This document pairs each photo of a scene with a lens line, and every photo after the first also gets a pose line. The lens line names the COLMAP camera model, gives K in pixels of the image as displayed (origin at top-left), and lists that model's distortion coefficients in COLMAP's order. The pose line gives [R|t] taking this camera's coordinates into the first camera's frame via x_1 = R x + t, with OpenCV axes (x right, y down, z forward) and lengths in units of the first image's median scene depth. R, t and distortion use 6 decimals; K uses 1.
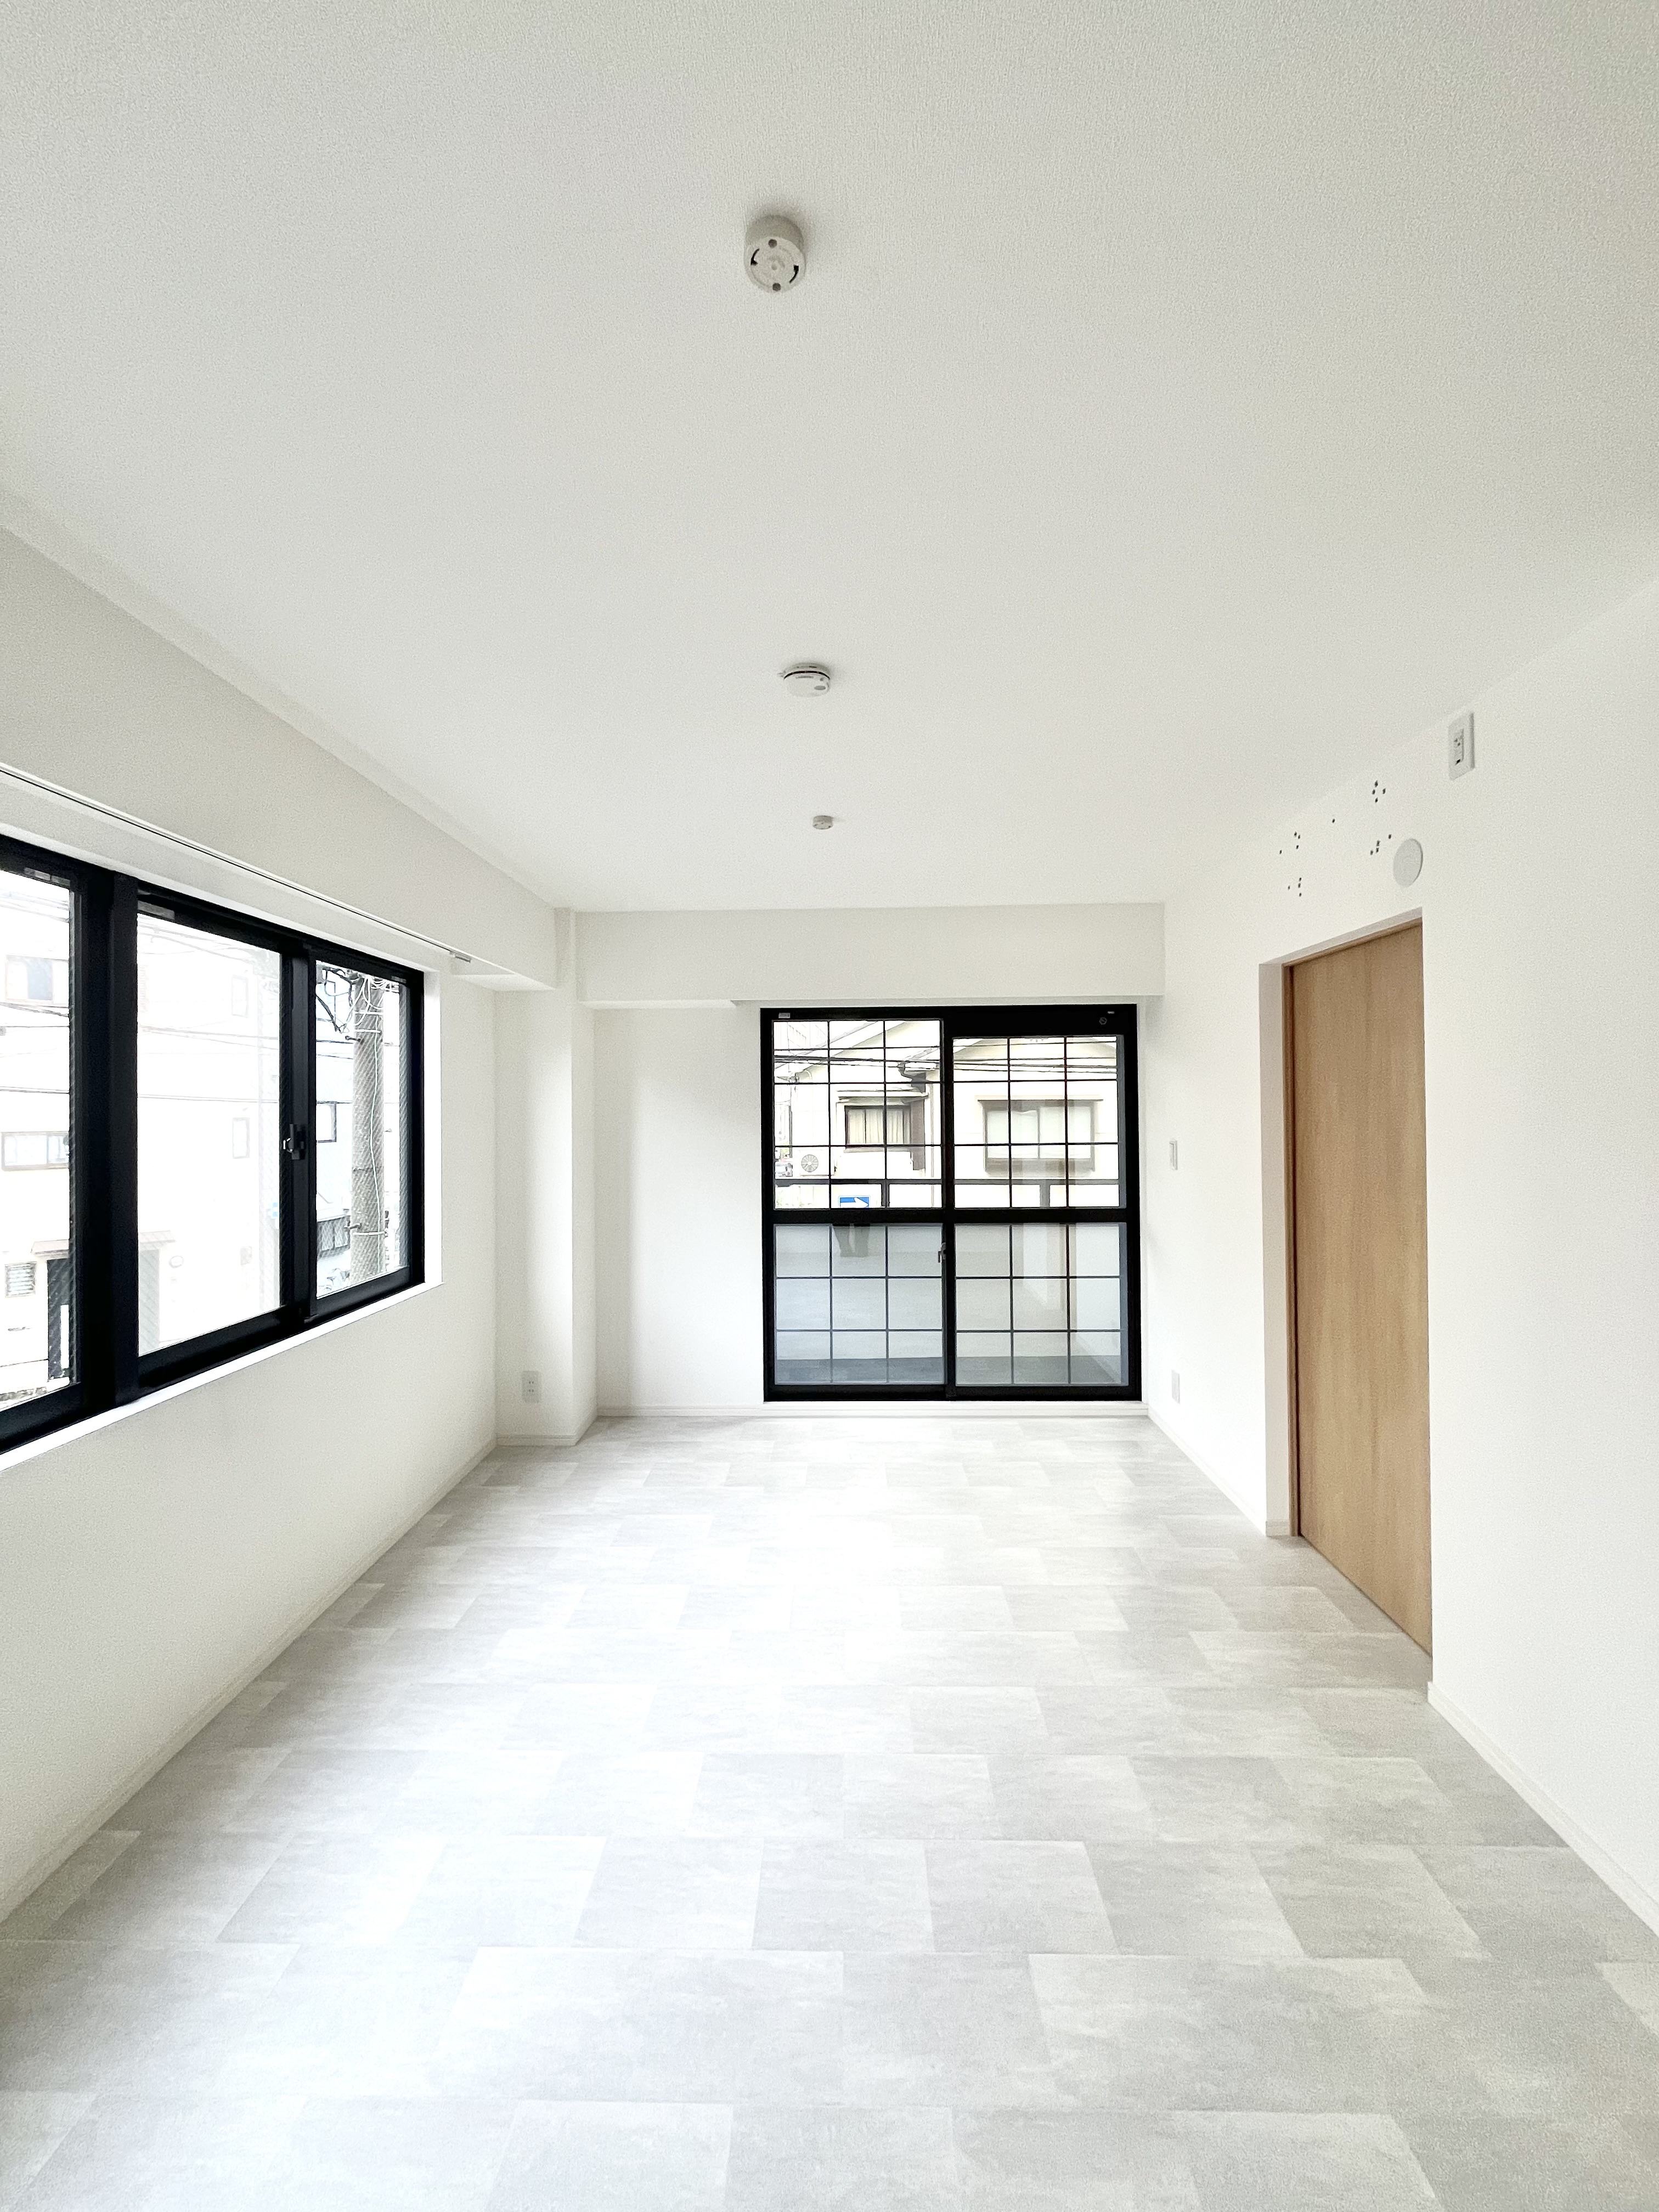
lens RADIAL K [[891.7, 0, 827.6], [0, 891.7, 1105.1], [0, 0, 1]] dist [-0.001367, 0.000078]
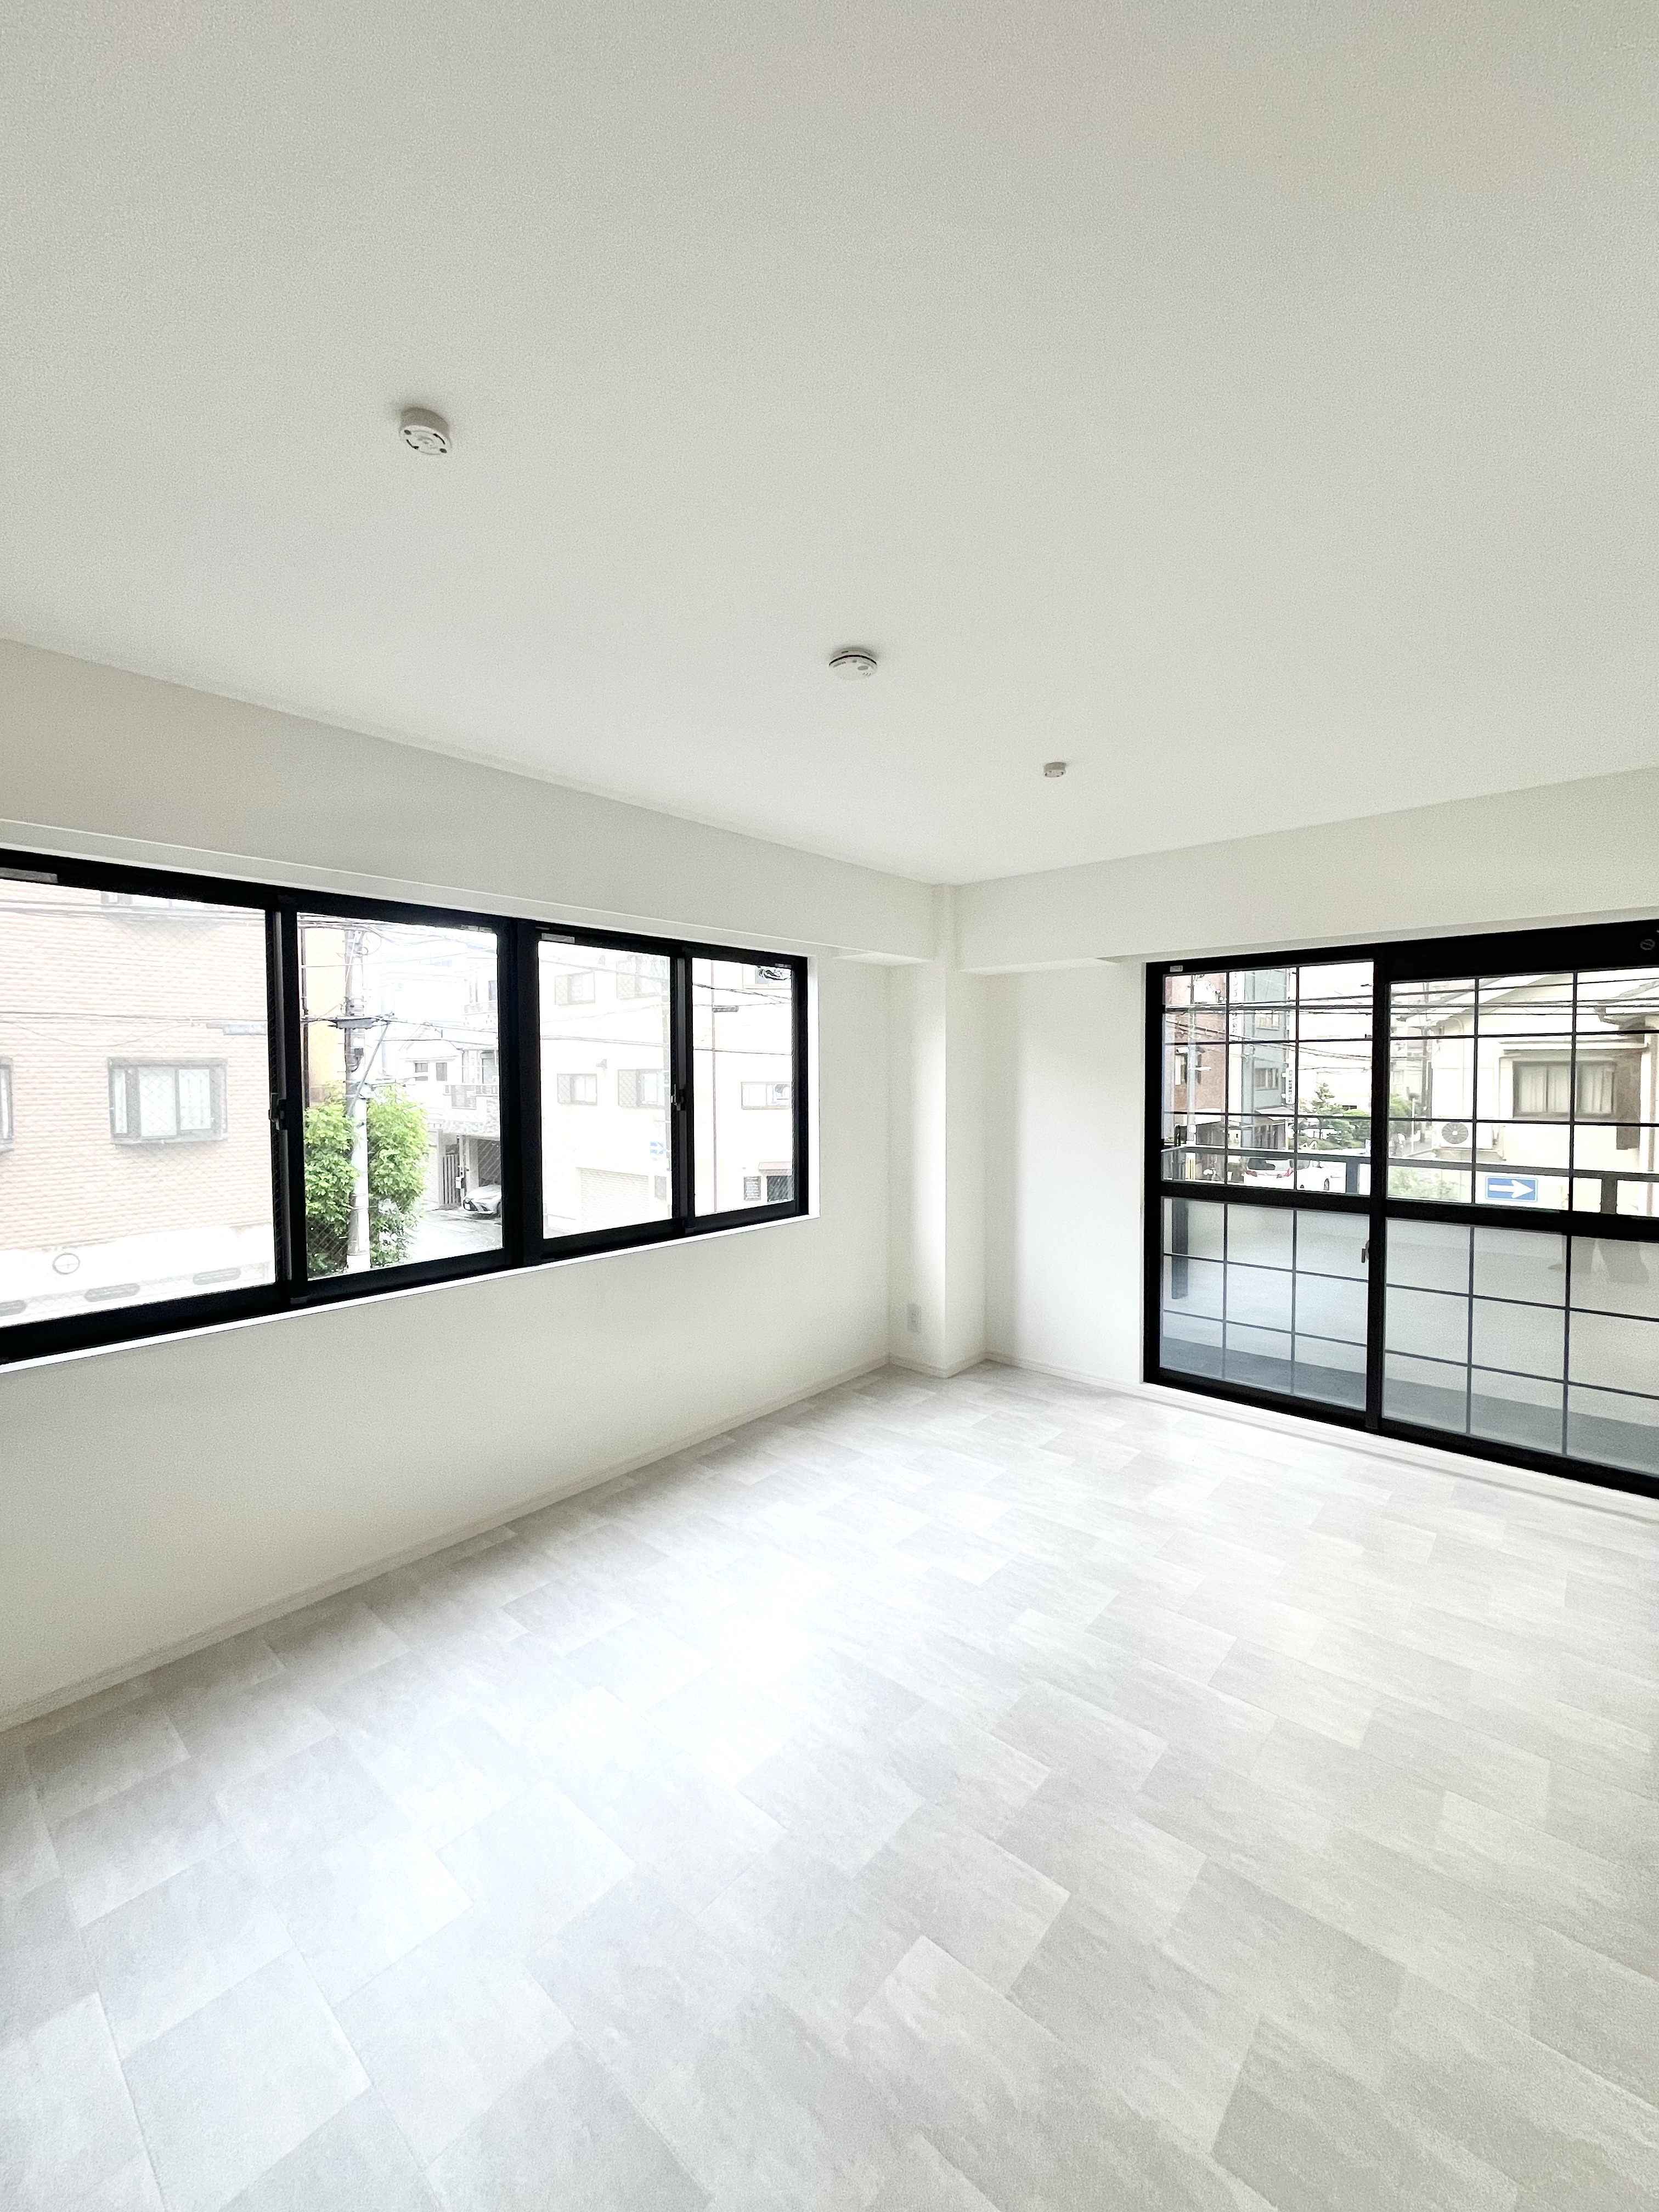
lens RADIAL K [[891.7, 0, 827.6], [0, 891.7, 1105.1], [0, 0, 1]] dist [-0.001367, 0.000078]
pose [[0.766413, 0.029796, -0.641657, 0.341181], [0.002898, 0.998753, 0.049841, -0.010355], [0.642342, -0.040058, 0.765371, 0.093460]]
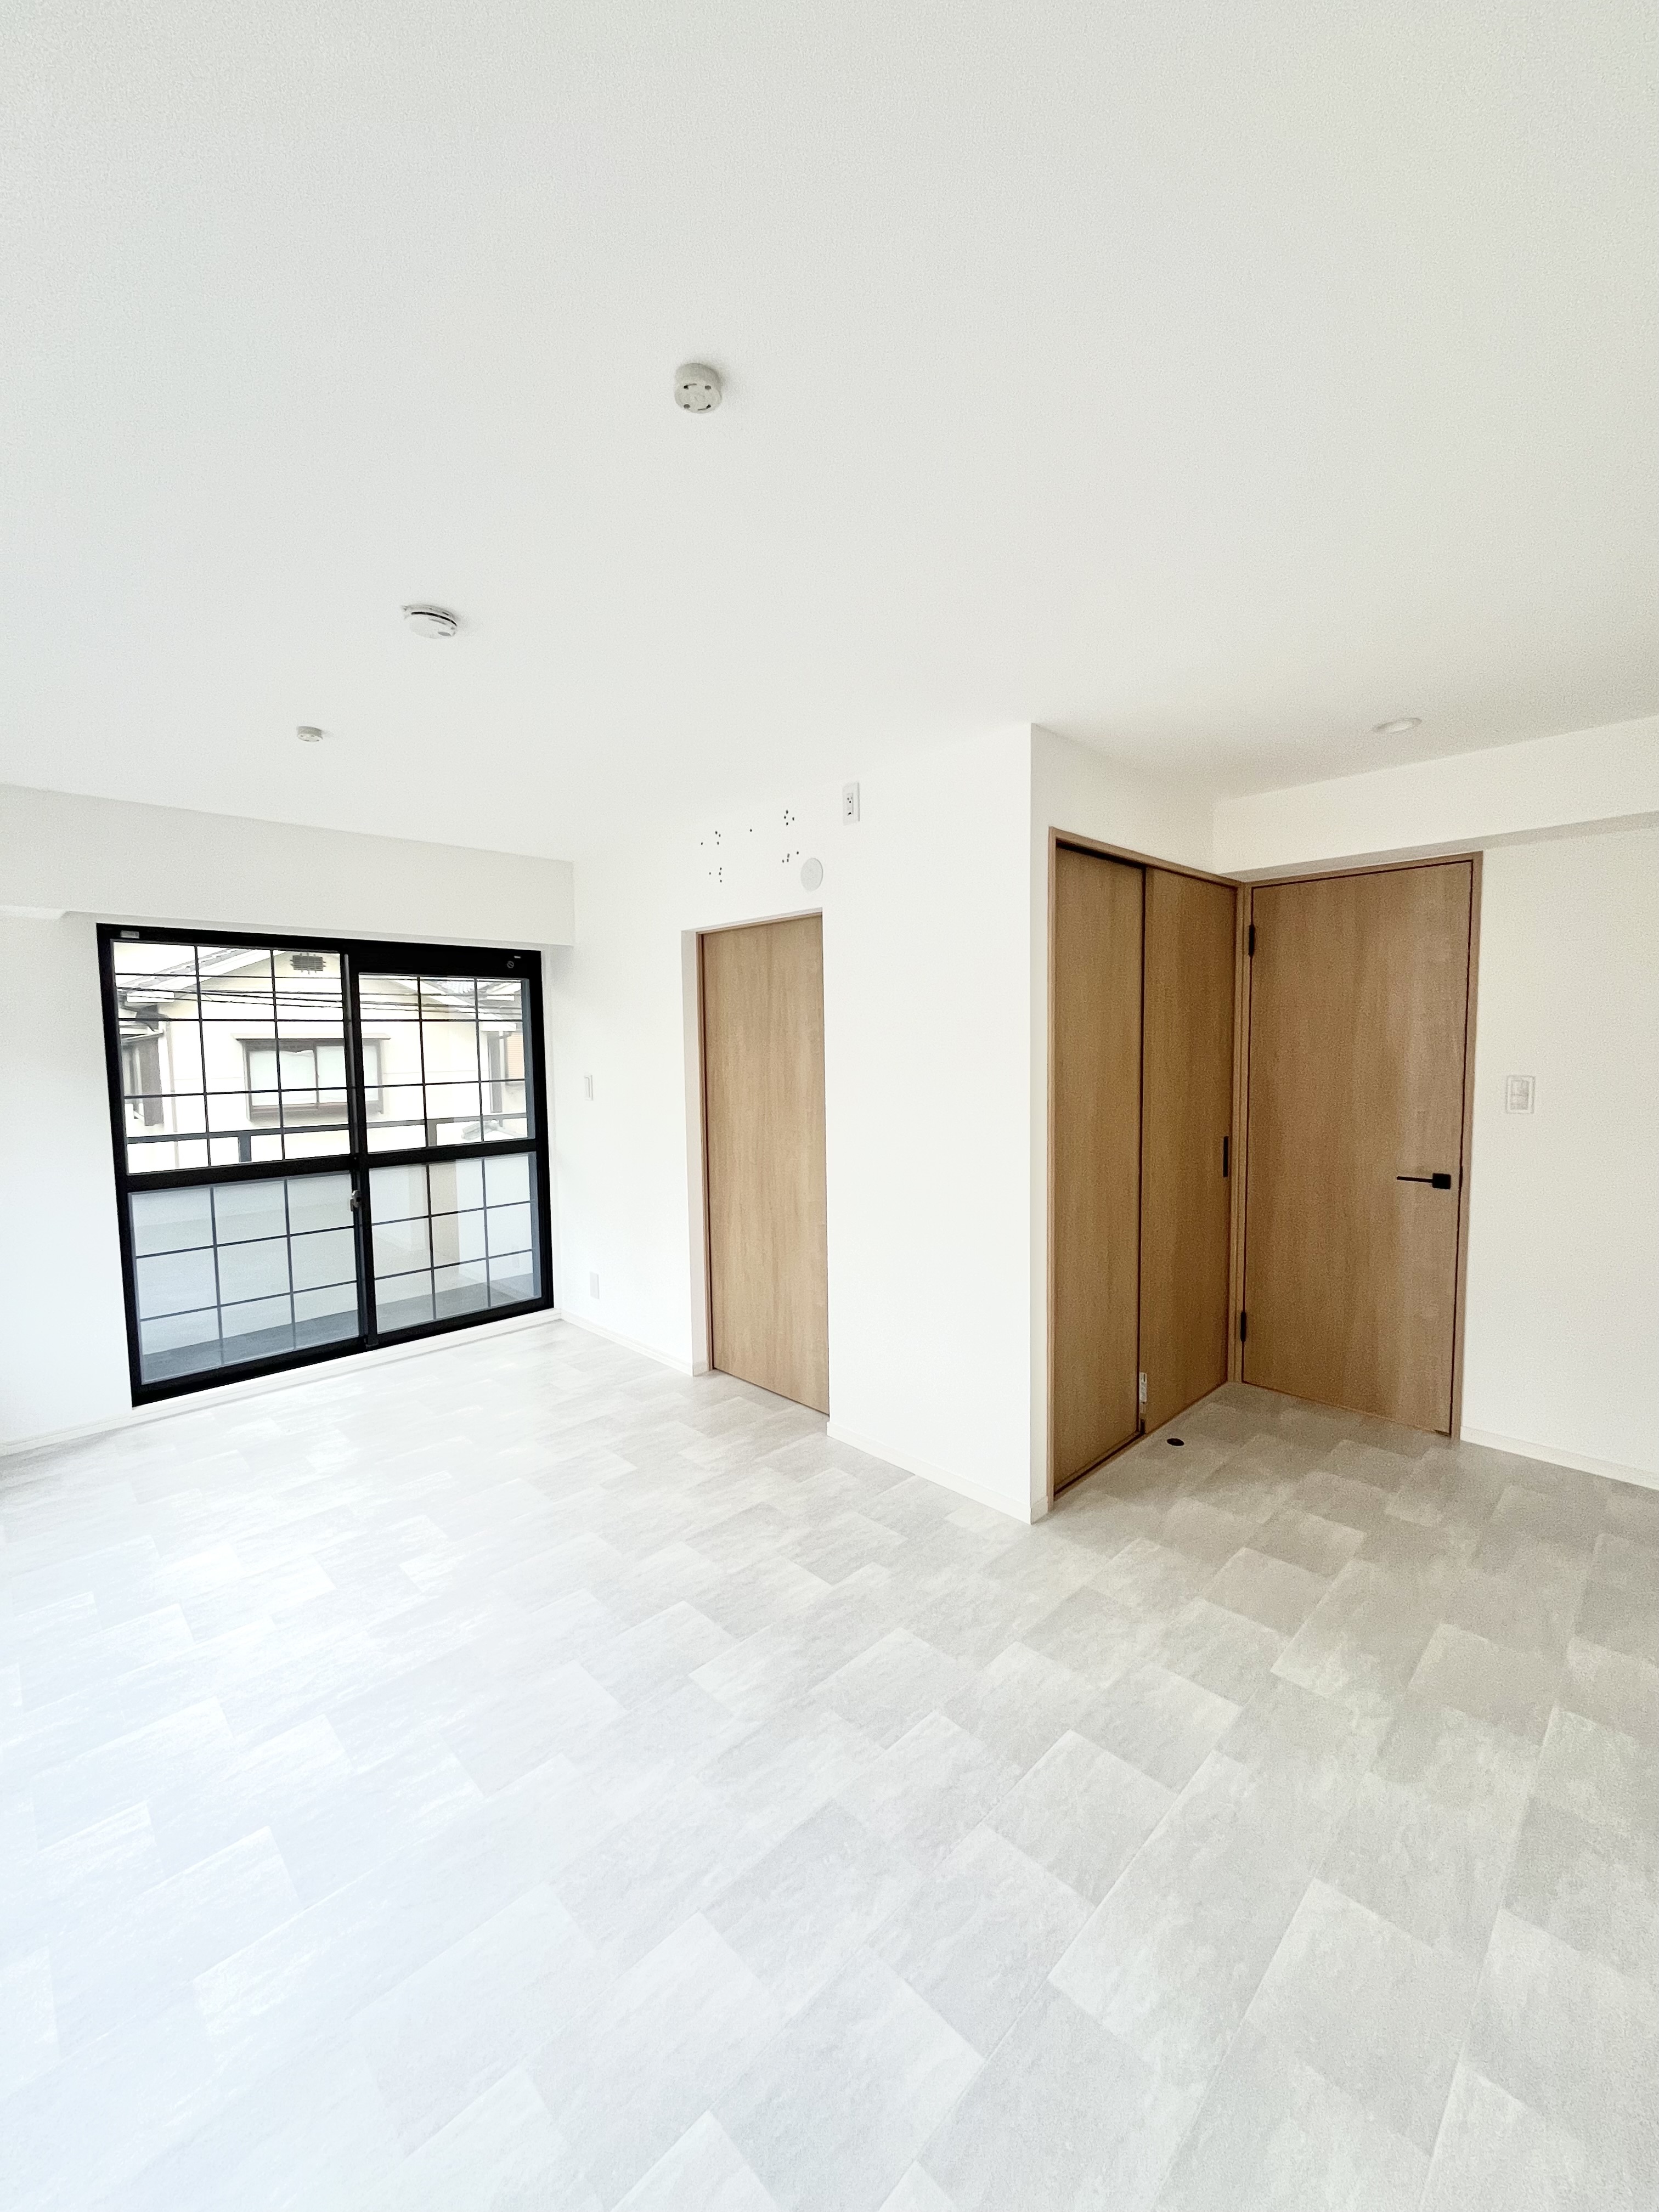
lens RADIAL K [[891.7, 0, 827.6], [0, 891.7, 1105.1], [0, 0, 1]] dist [-0.001367, 0.000078]
pose [[0.697413, -0.053196, 0.714692, -0.247489], [0.003988, 0.997514, 0.070356, -0.001201], [-0.716658, -0.046217, 0.695892, -0.023687]]
